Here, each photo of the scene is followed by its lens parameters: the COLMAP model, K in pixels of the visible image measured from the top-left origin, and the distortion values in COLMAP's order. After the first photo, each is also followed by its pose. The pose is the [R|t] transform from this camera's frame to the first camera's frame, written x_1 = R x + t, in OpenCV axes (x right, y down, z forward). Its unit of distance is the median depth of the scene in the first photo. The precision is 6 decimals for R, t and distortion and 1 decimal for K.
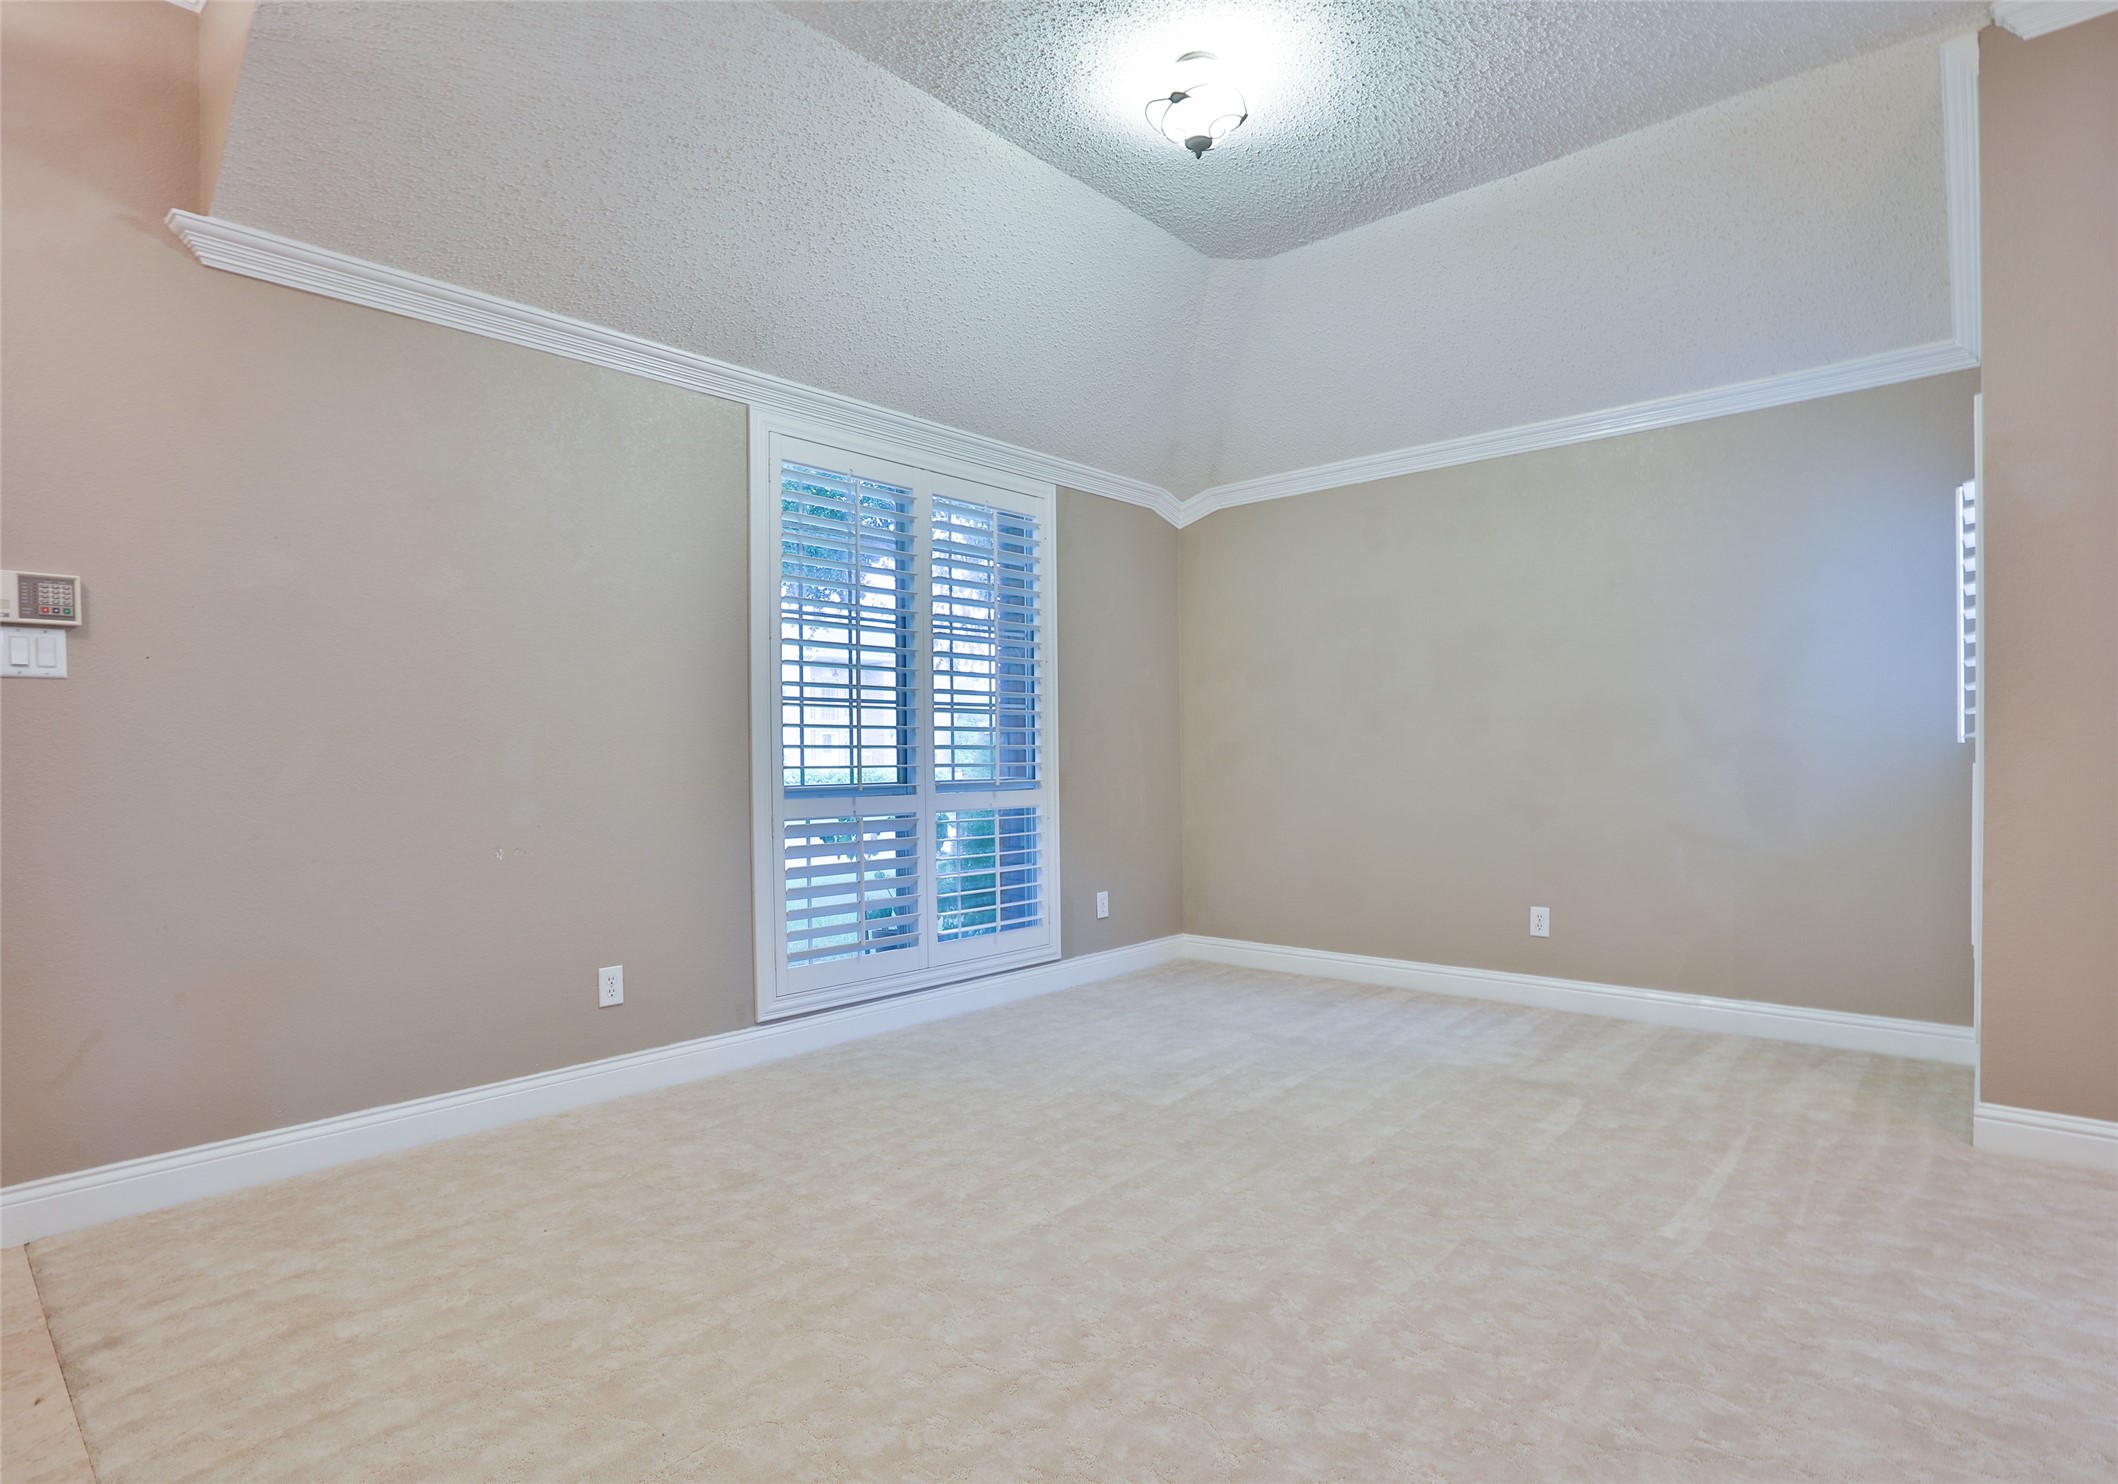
lens RADIAL K [[1087.3, 0, 1070.0], [0, 1087.3, 771.7], [0, 0, 1]] dist [-0.044762, 0.012336]
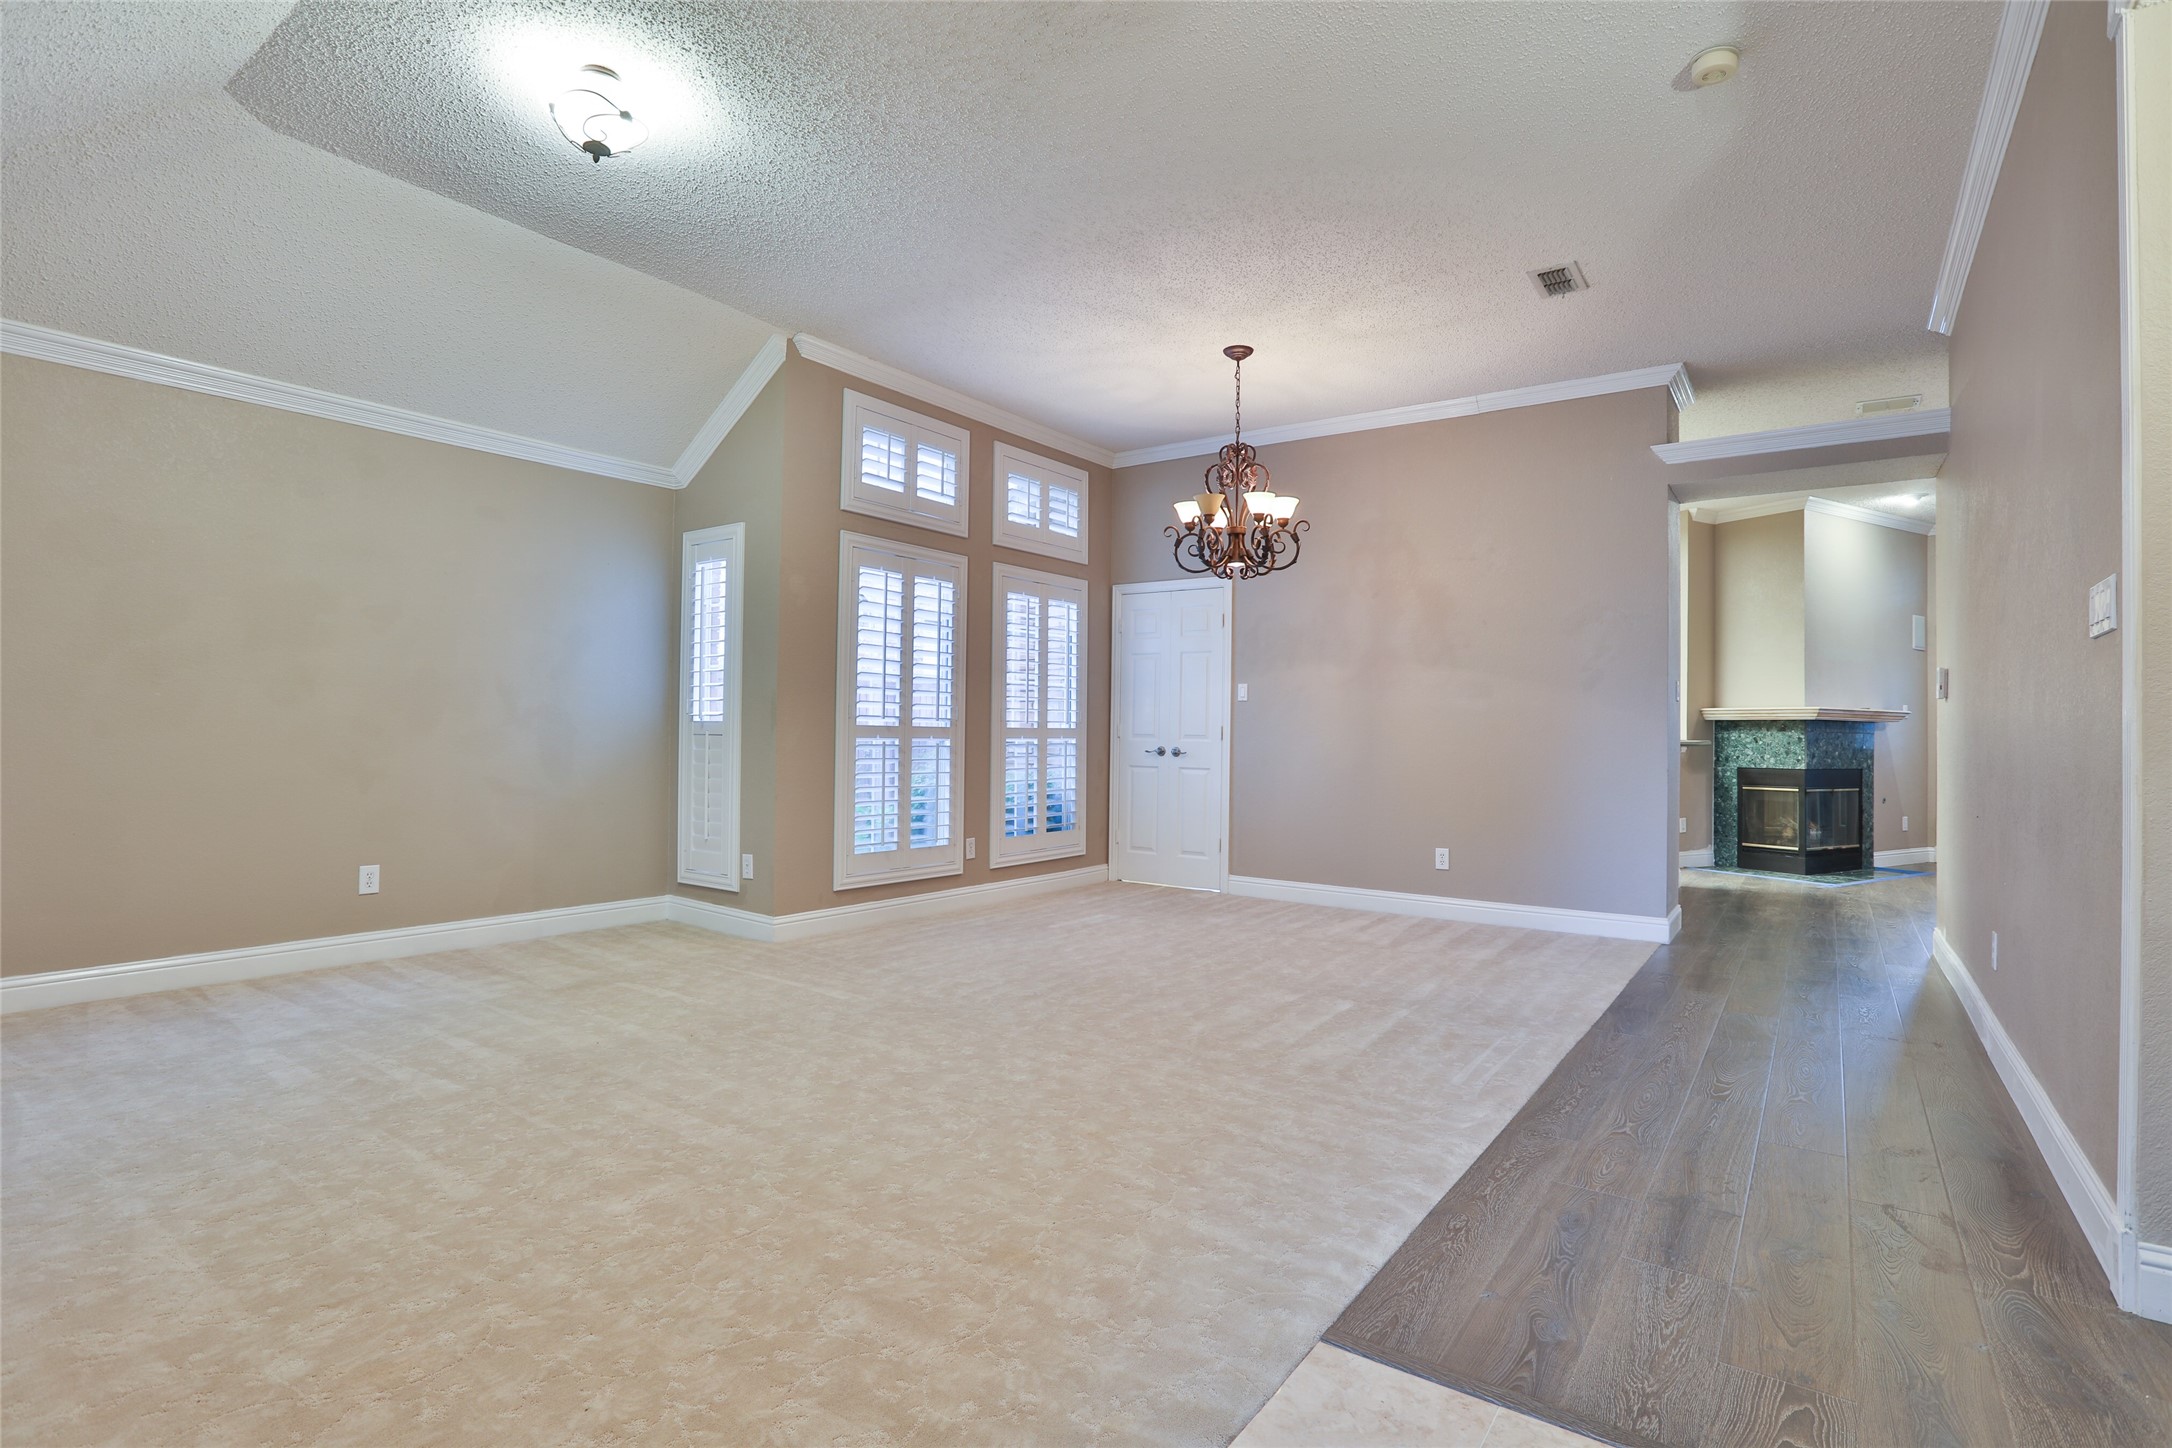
lens RADIAL K [[1053.1, 0, 1101.3], [0, 1053.1, 733.6], [0, 0, 1]] dist [-0.054570, 0.019623]
pose [[-0.113434, 0.008132, 0.993512, -0.788625], [0.001174, 0.999967, -0.008051, 0.008319], [-0.993545, 0.000253, -0.113439, 0.506164]]
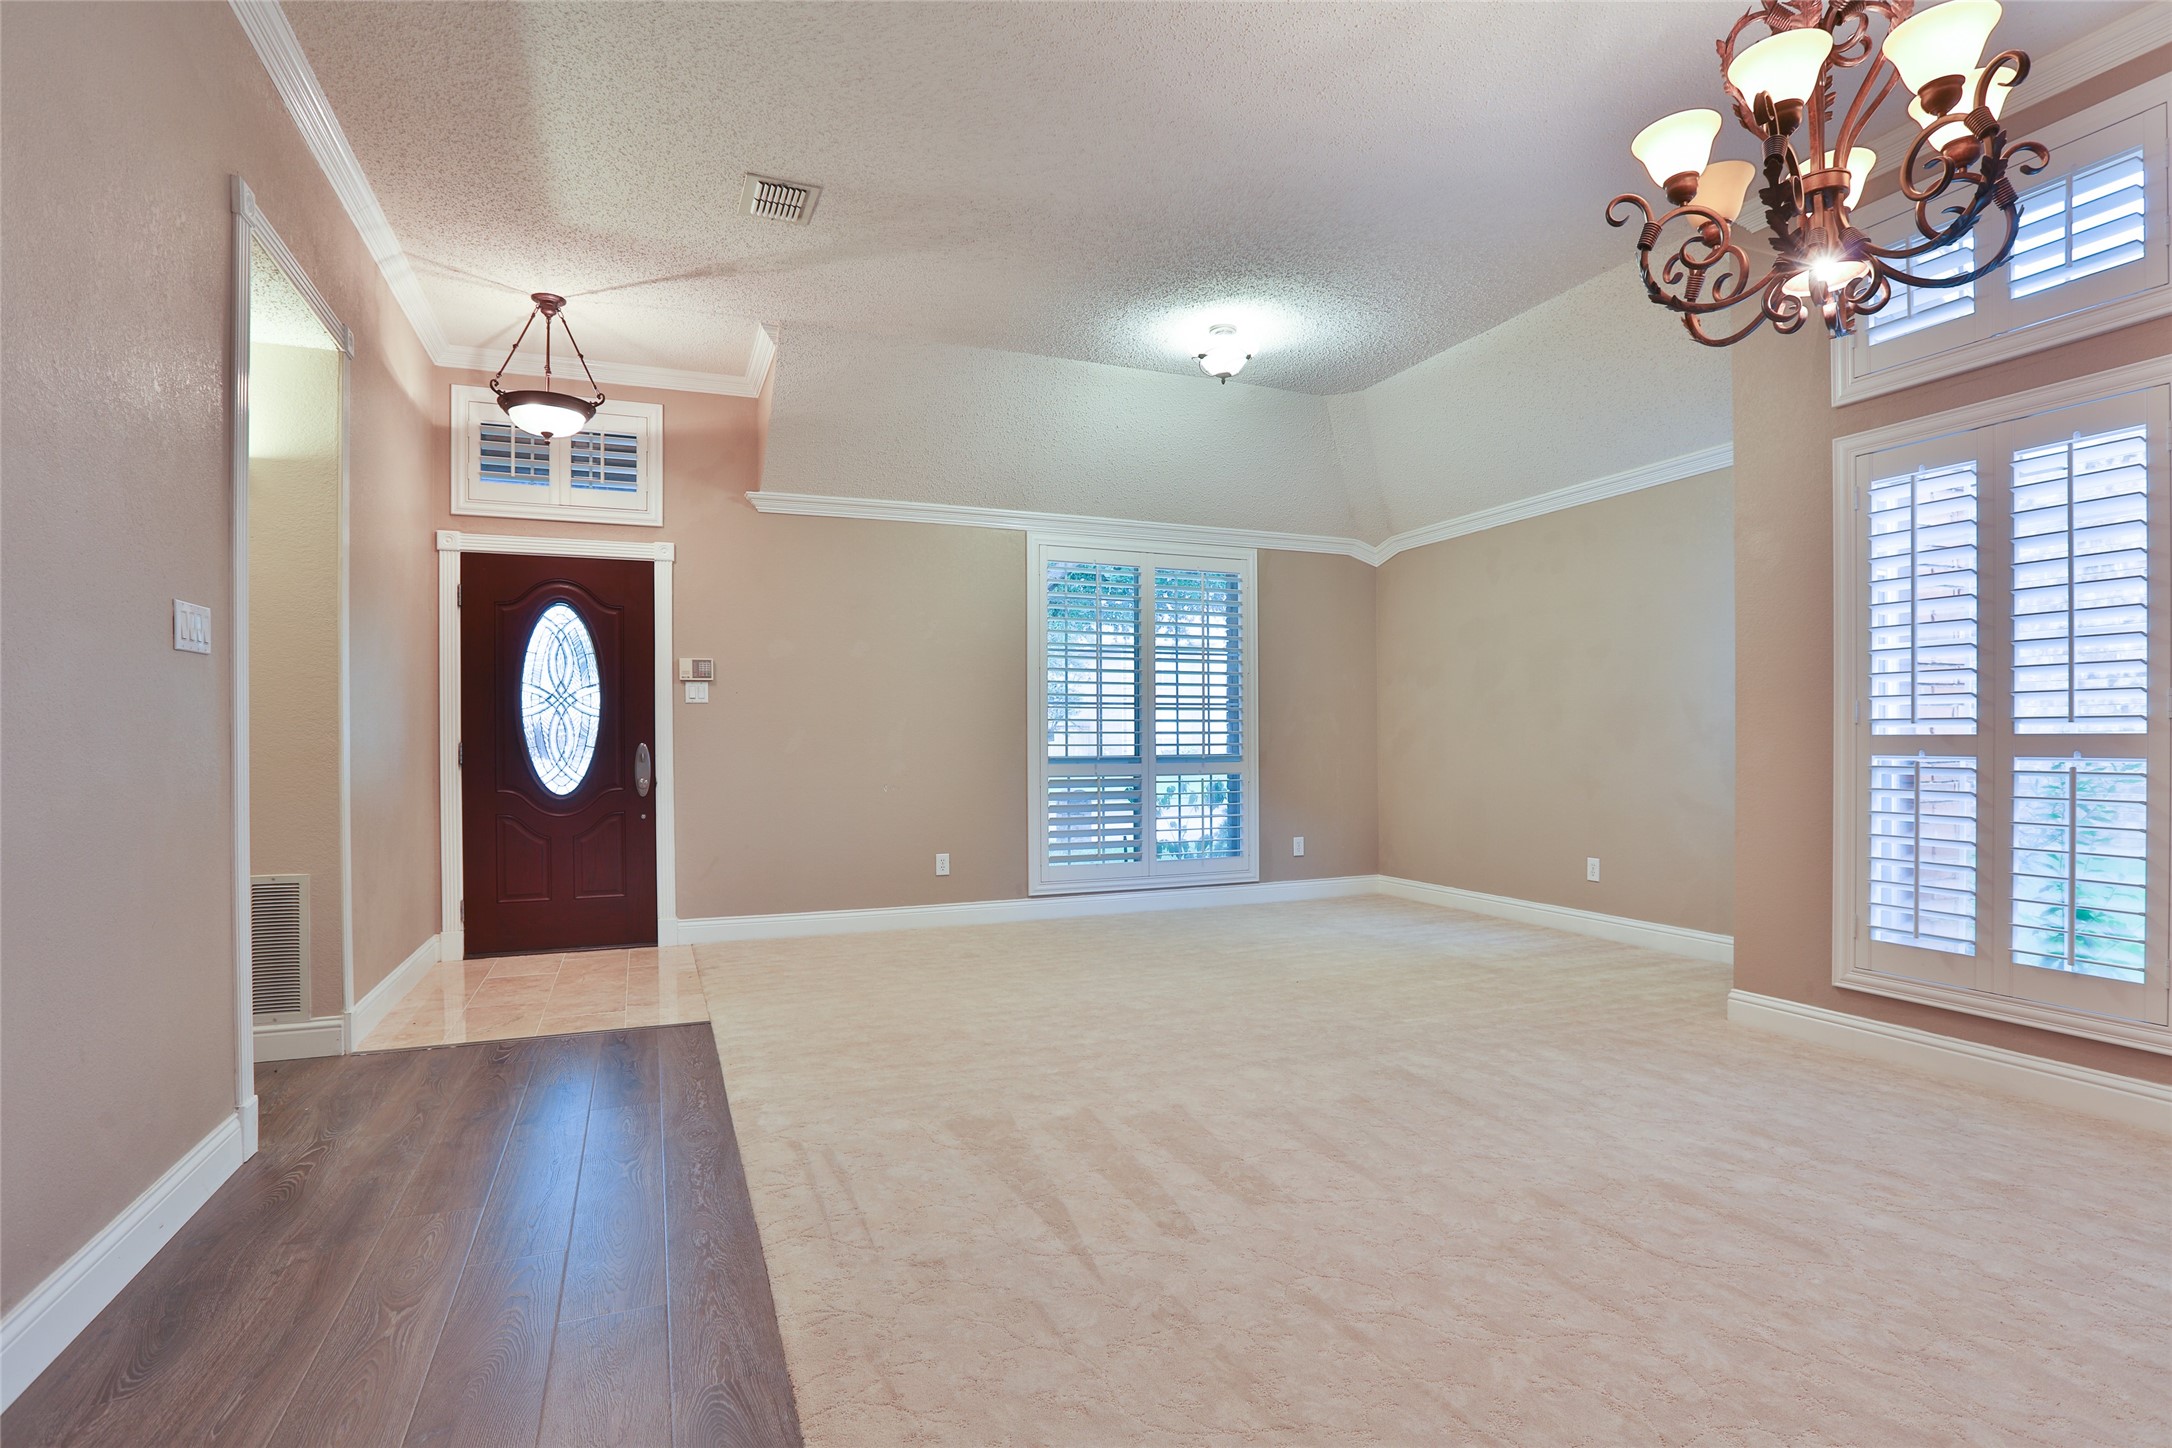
lens RADIAL K [[1053.1, 0, 1078.7], [0, 1053.1, 766.9], [0, 0, 1]] dist [-0.054570, 0.019623]
pose [[0.897076, 0.015891, -0.441590, 0.537626], [-0.010451, 0.999837, 0.014750, 0.005870], [0.441752, -0.008617, 0.897096, -0.478742]]
